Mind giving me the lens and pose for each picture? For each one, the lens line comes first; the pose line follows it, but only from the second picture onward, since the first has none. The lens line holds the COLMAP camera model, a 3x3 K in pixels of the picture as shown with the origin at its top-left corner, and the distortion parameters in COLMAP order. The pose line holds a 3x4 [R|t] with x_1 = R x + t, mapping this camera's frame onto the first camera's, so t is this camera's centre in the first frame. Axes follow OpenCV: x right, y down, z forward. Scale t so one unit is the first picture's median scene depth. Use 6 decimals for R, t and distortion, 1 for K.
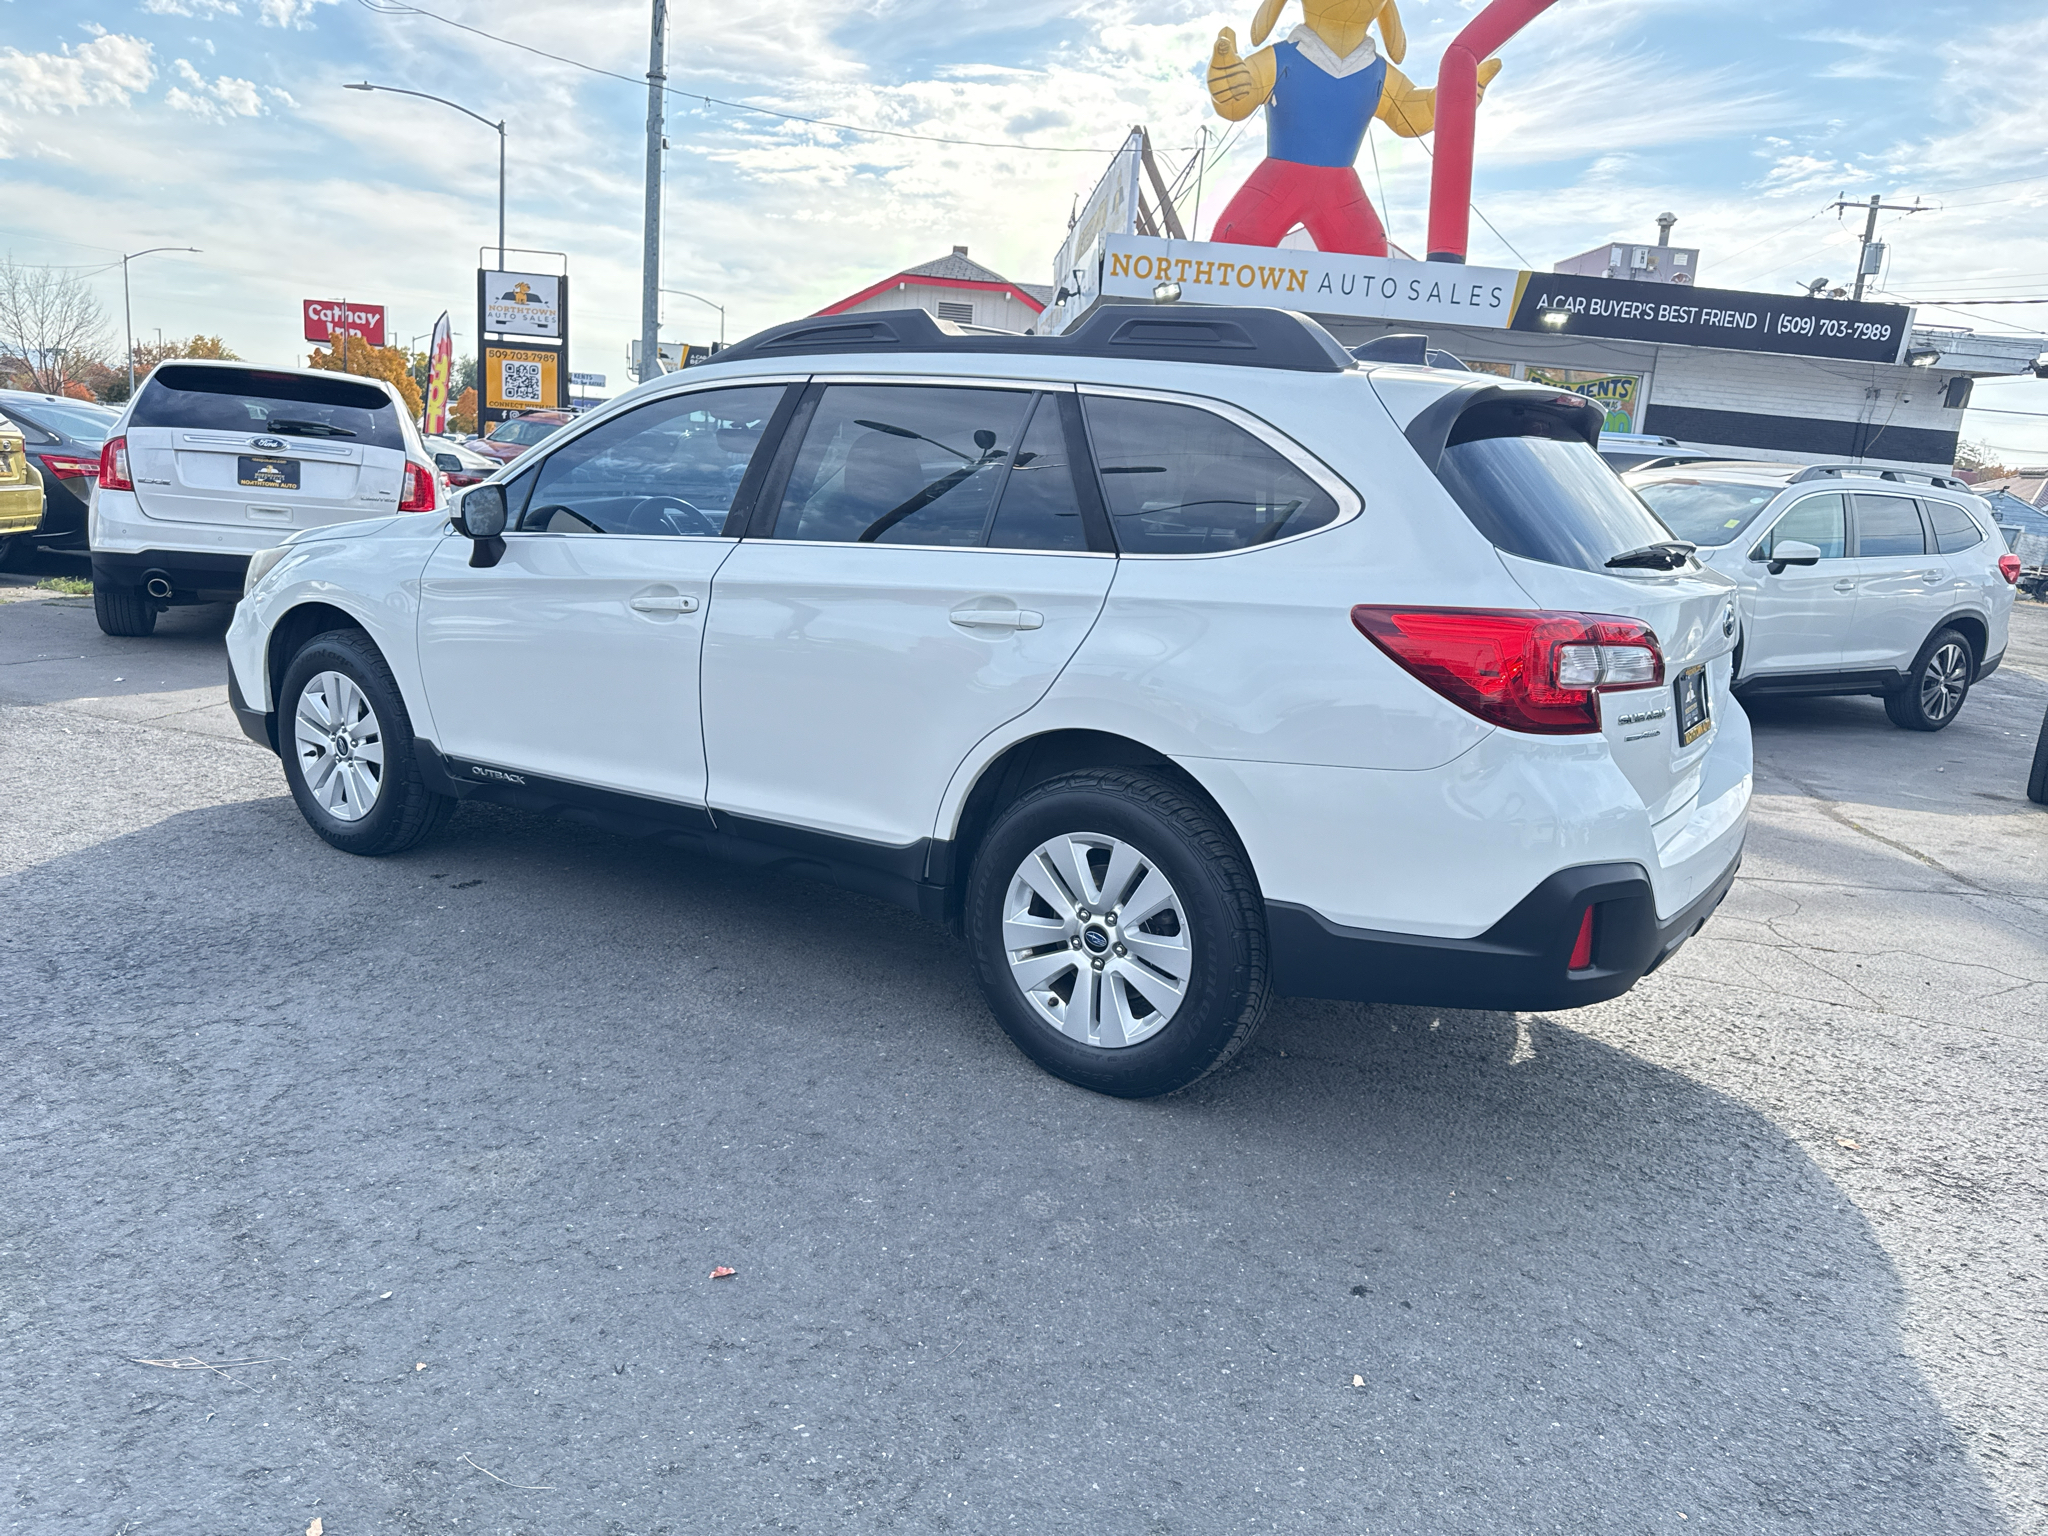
lens RADIAL K [[1470.4, 0, 1023.3], [0, 1470.4, 756.2], [0, 0, 1]] dist [0.020954, -0.019404]
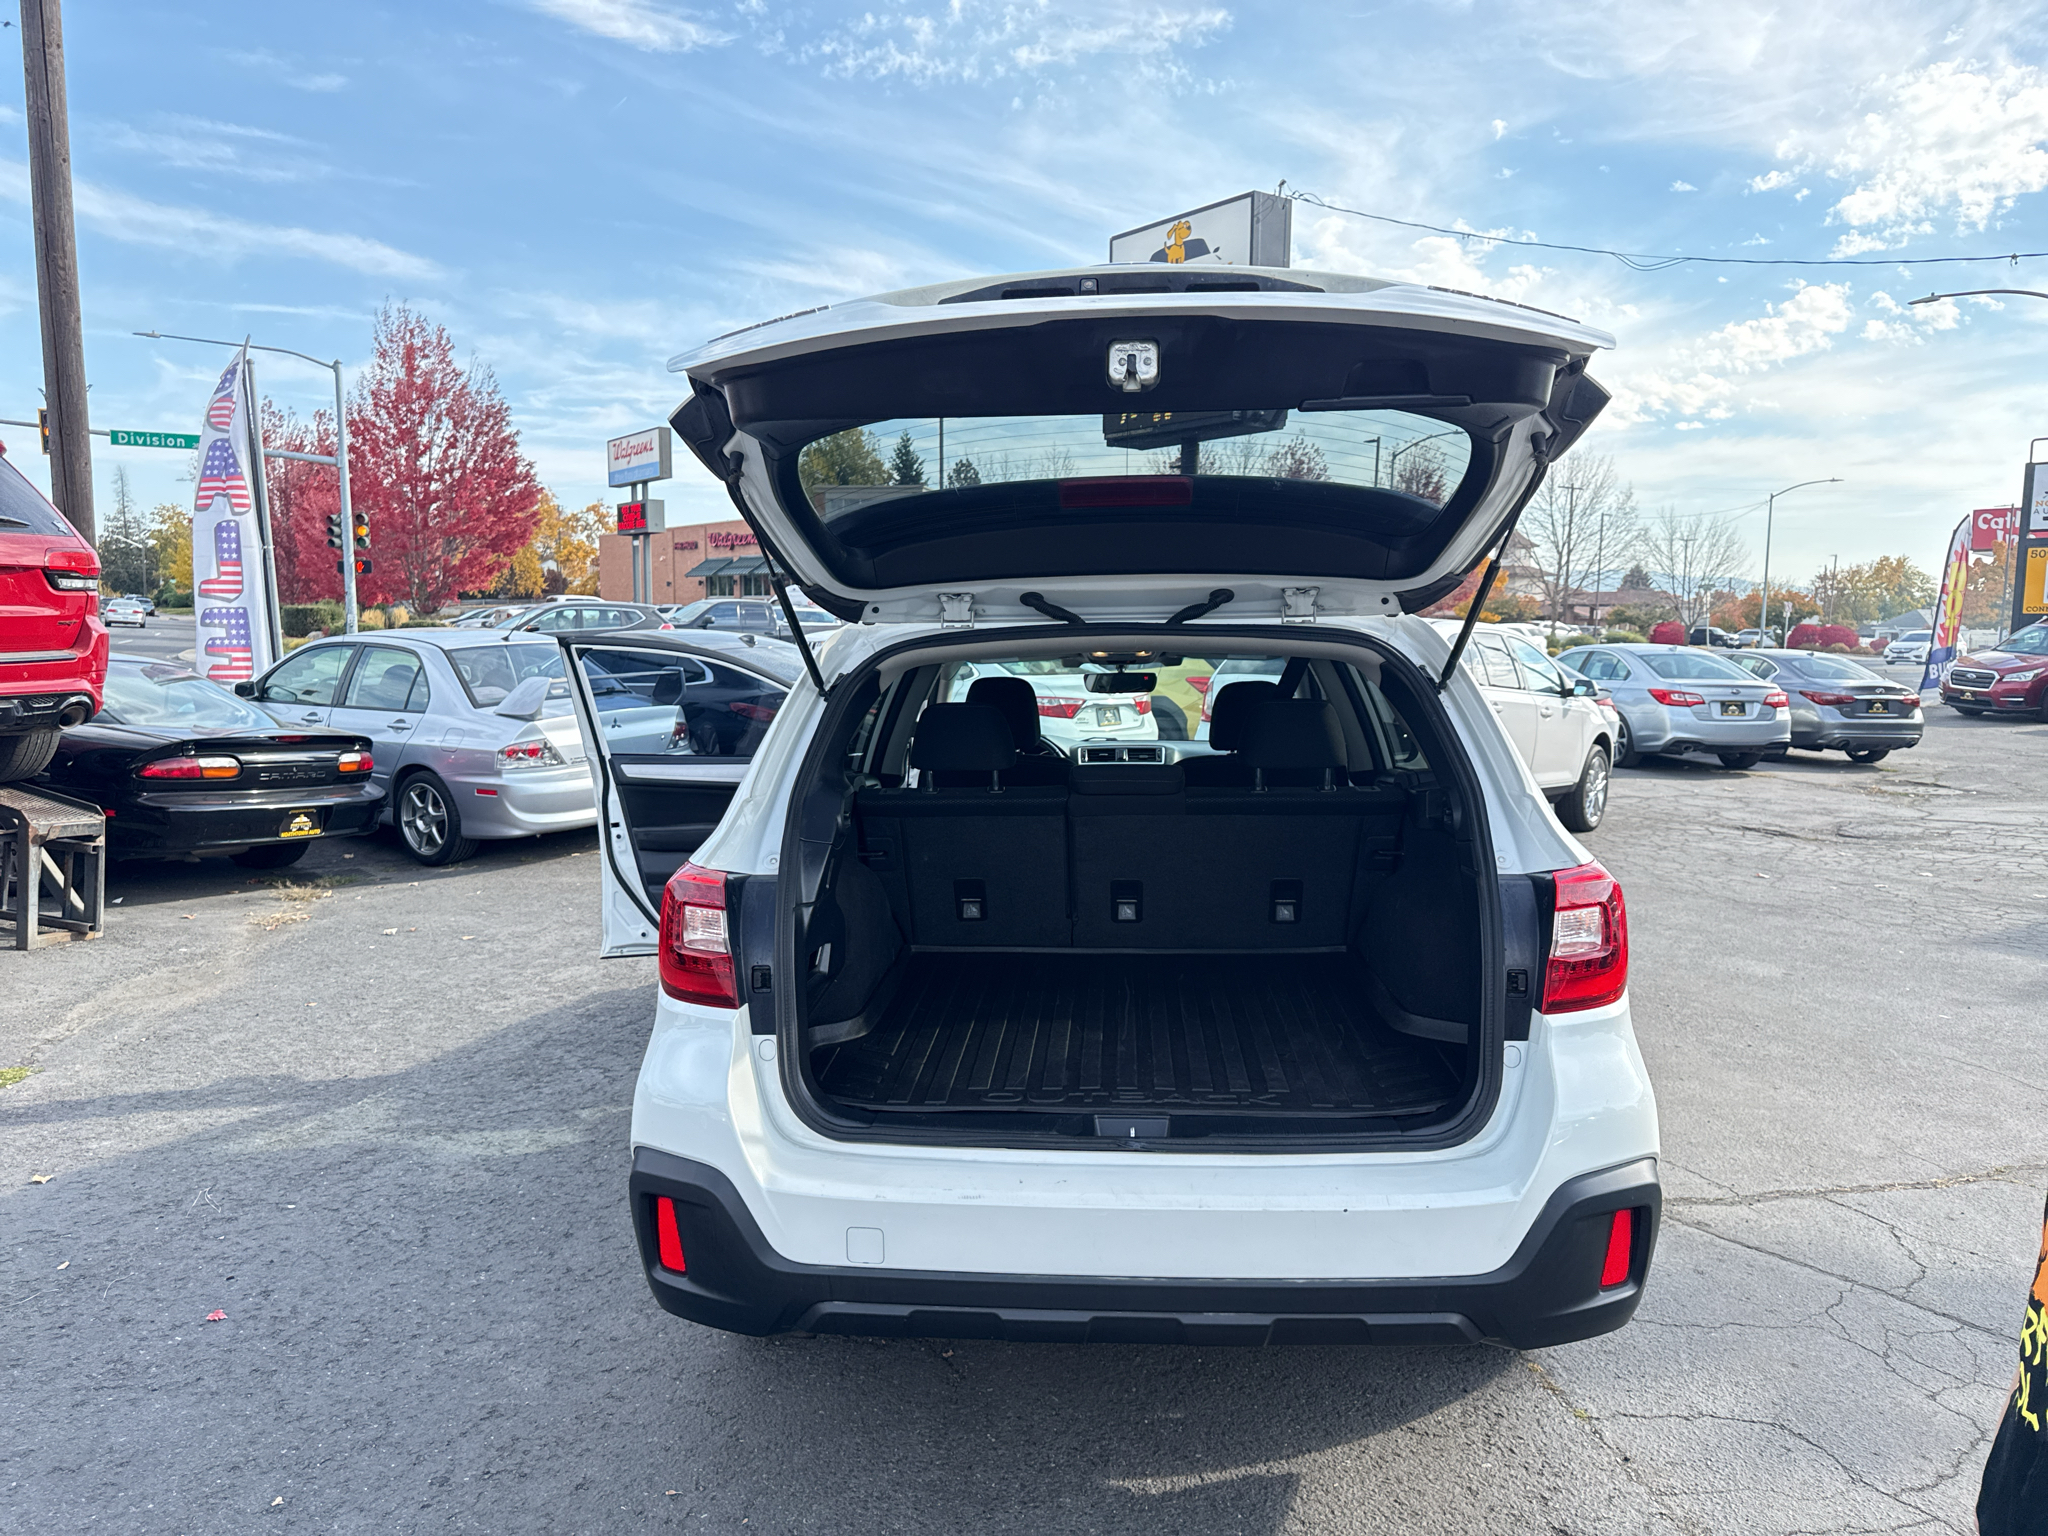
lens RADIAL K [[1470.4, 0, 1028.0], [0, 1470.4, 770.0], [0, 0, 1]] dist [0.020954, -0.019404]
pose [[0.509750, 0.022947, -0.860017, 0.219215], [-0.139034, 0.988701, -0.056028, -0.023886], [0.849014, 0.148132, 0.507181, 0.120924]]
